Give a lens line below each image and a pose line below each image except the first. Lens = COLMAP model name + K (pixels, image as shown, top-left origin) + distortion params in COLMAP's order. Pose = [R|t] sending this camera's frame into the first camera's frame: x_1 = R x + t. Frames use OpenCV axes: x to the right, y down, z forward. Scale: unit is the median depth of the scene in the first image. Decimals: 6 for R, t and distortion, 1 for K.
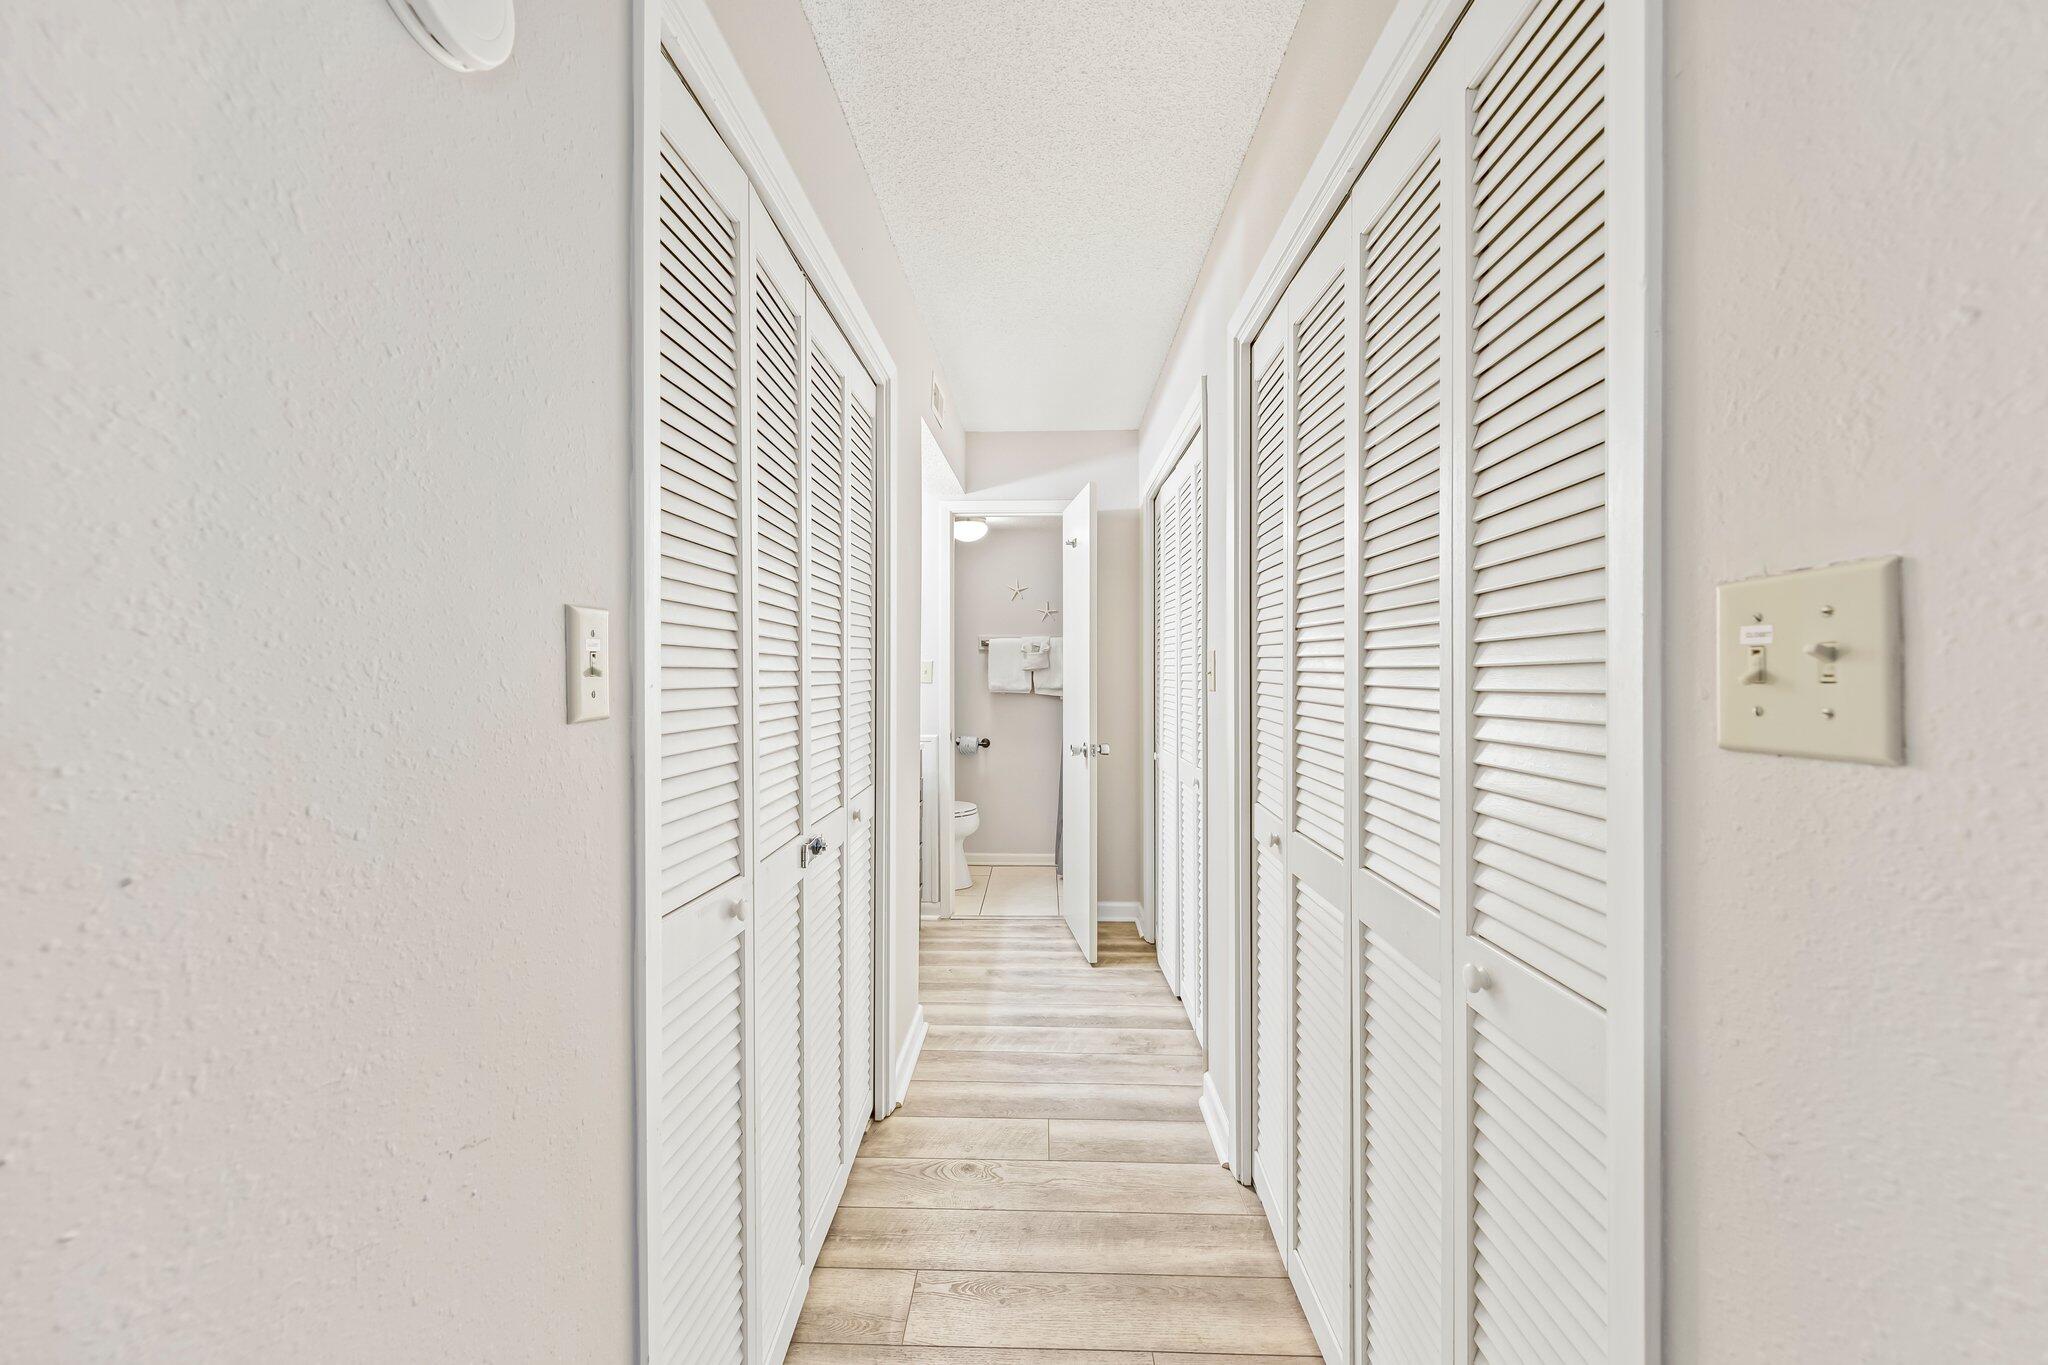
lens RADIAL K [[758.9, 0, 1037.4], [0, 758.9, 676.8], [0, 0, 1]] dist [0.002878, 0.000022]
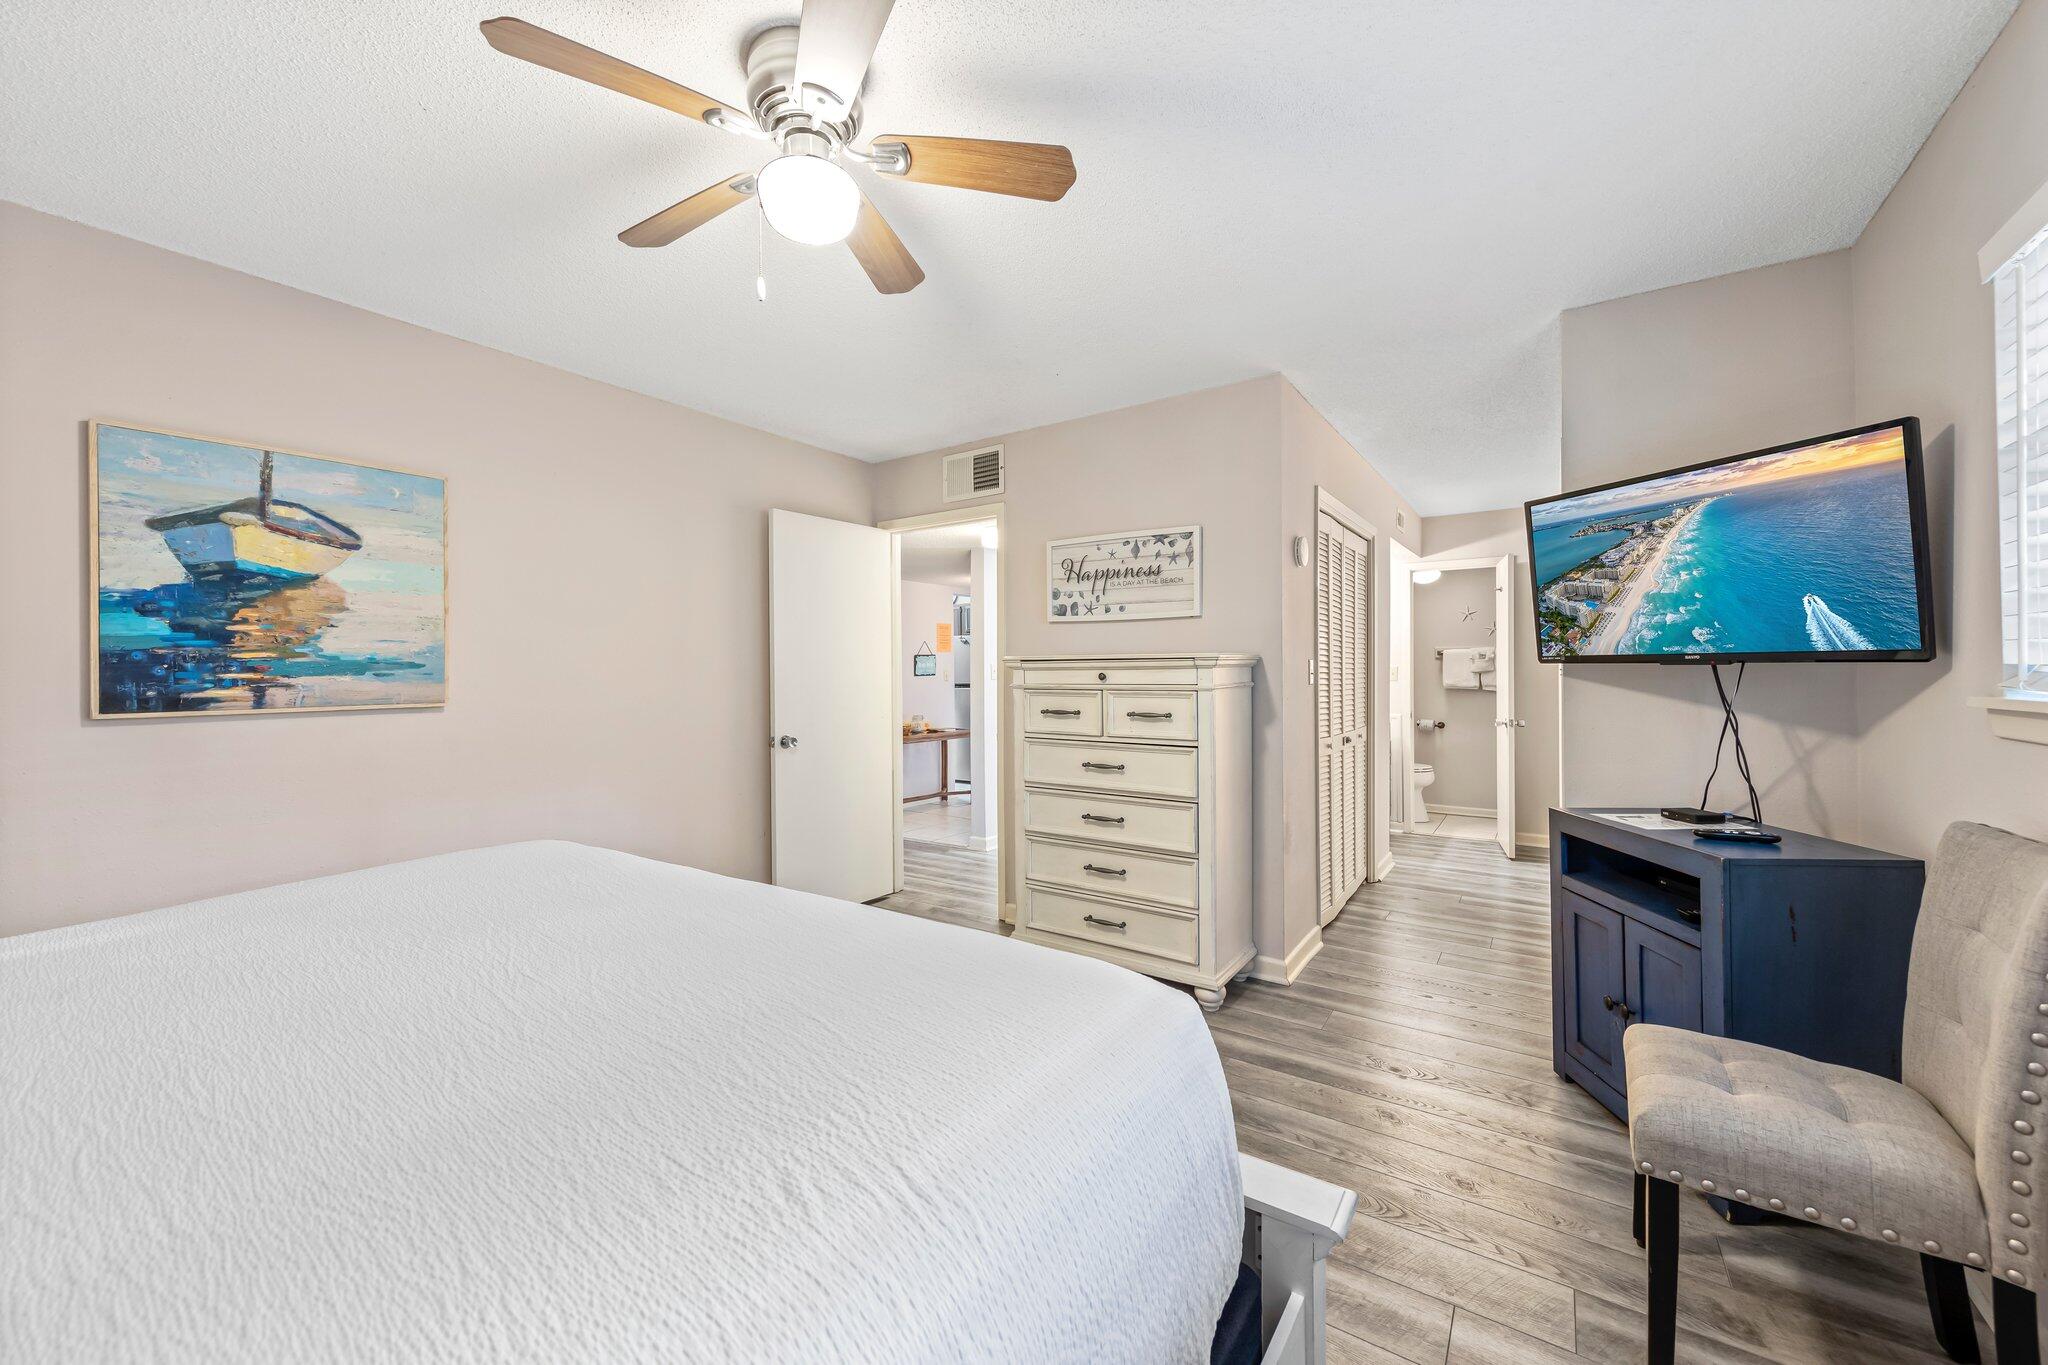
lens RADIAL K [[781.9, 0, 1016.5], [0, 781.9, 676.5], [0, 0, 1]] dist [0.001521, 0.000047]
pose [[0.828517, -0.003927, -0.559950, 0.122064], [0.000086, 0.999976, -0.006887, 0.011156], [0.559964, 0.005658, 0.828498, -0.841743]]
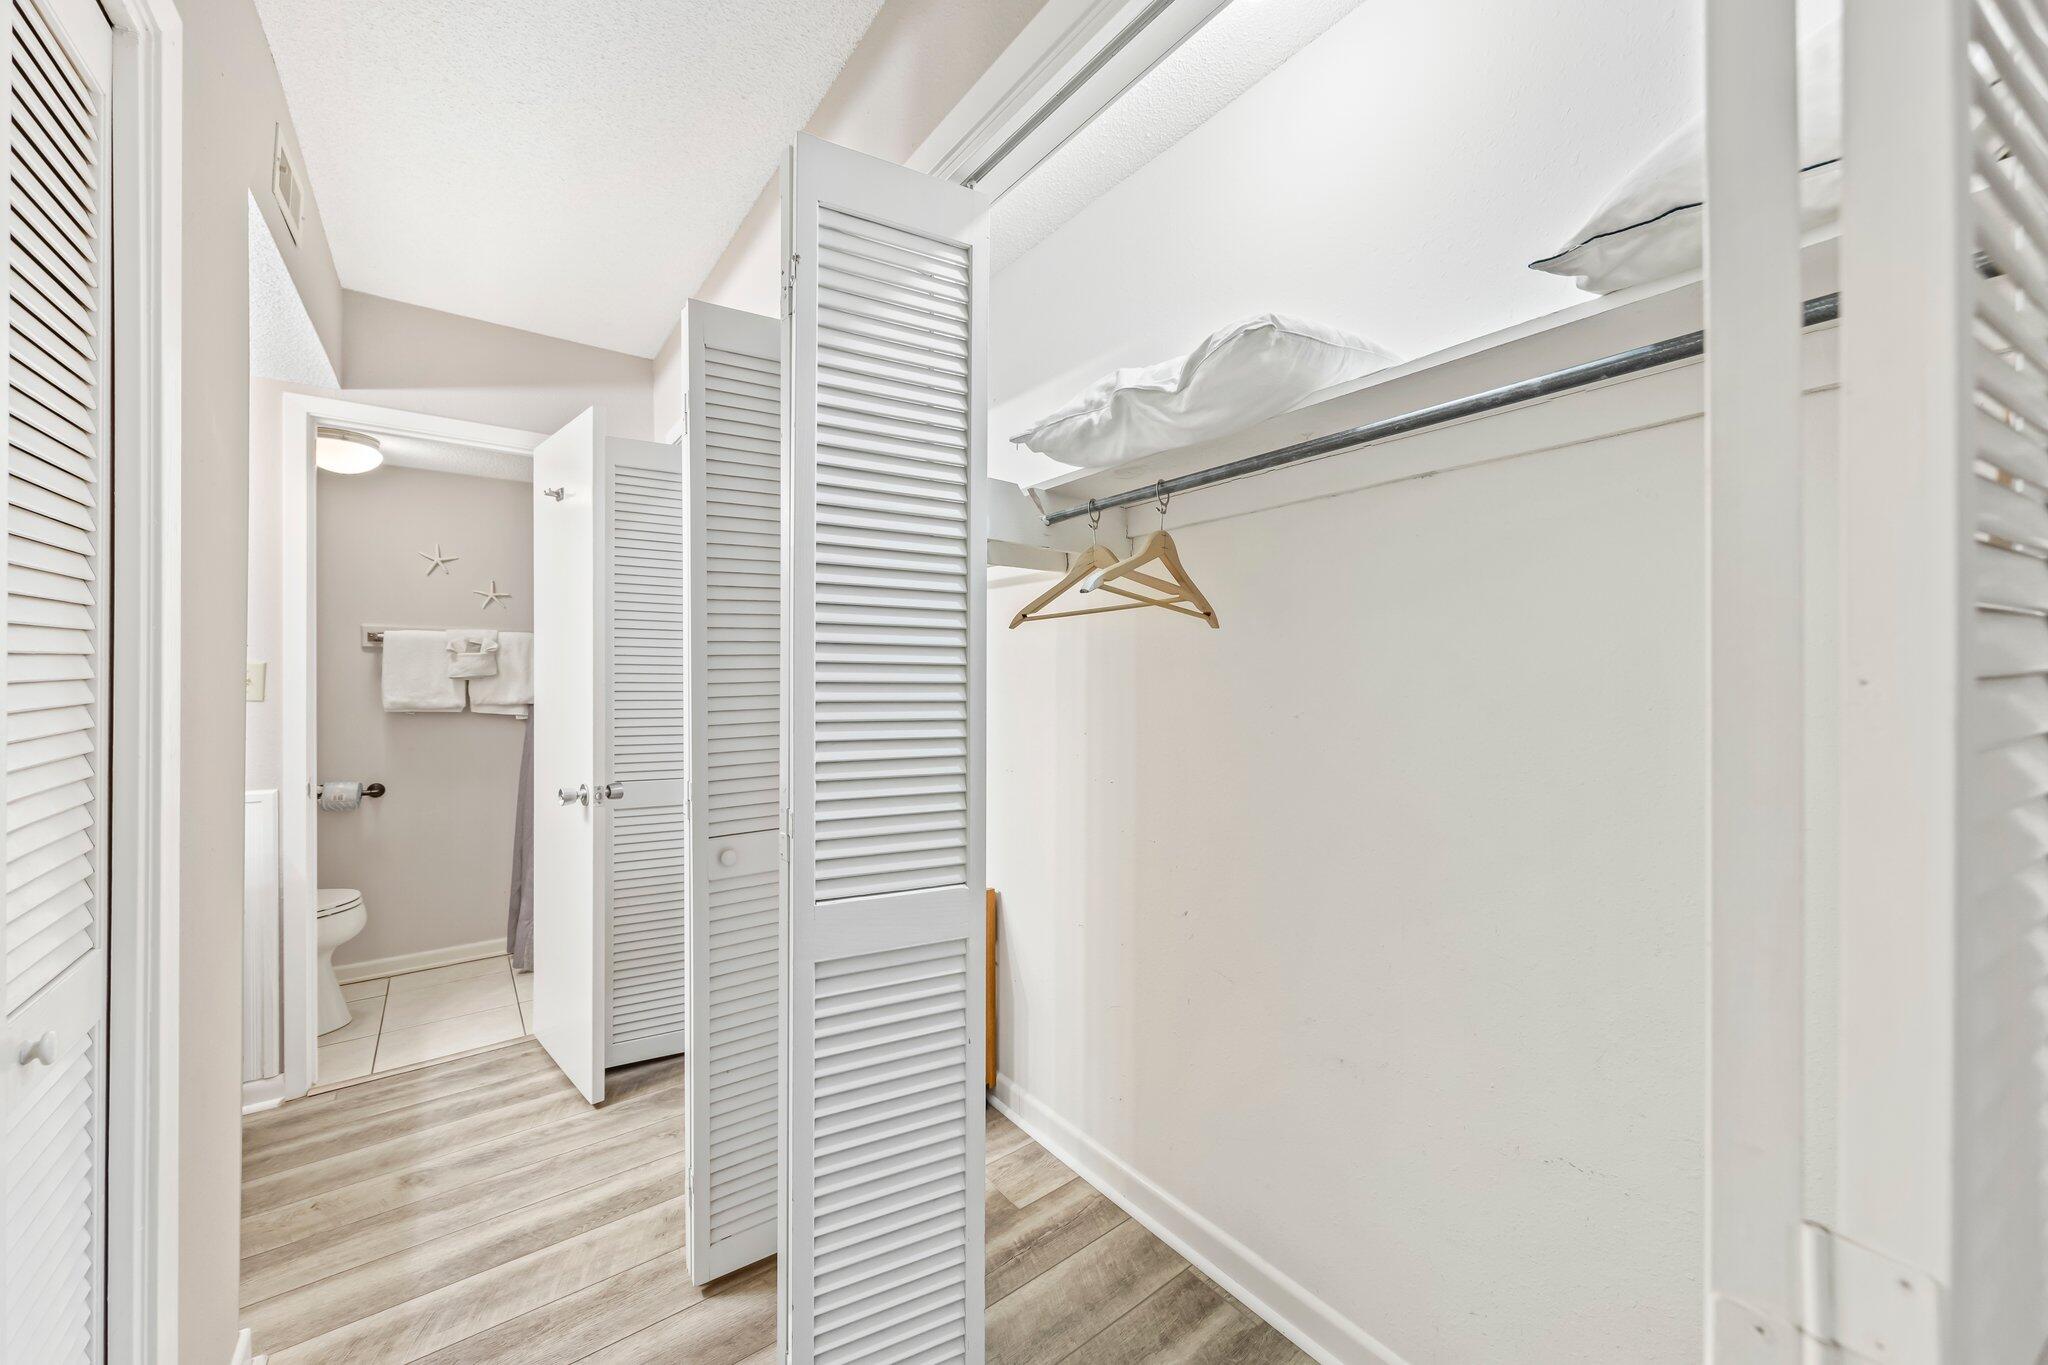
lens RADIAL K [[758.9, 0, 1037.4], [0, 758.9, 676.8], [0, 0, 1]] dist [0.002878, 0.000022]
pose [[0.784438, -0.001420, 0.620206, -0.038365], [0.006659, 0.999959, -0.006132, -0.003475], [-0.620172, 0.008940, 0.784415, 0.187808]]
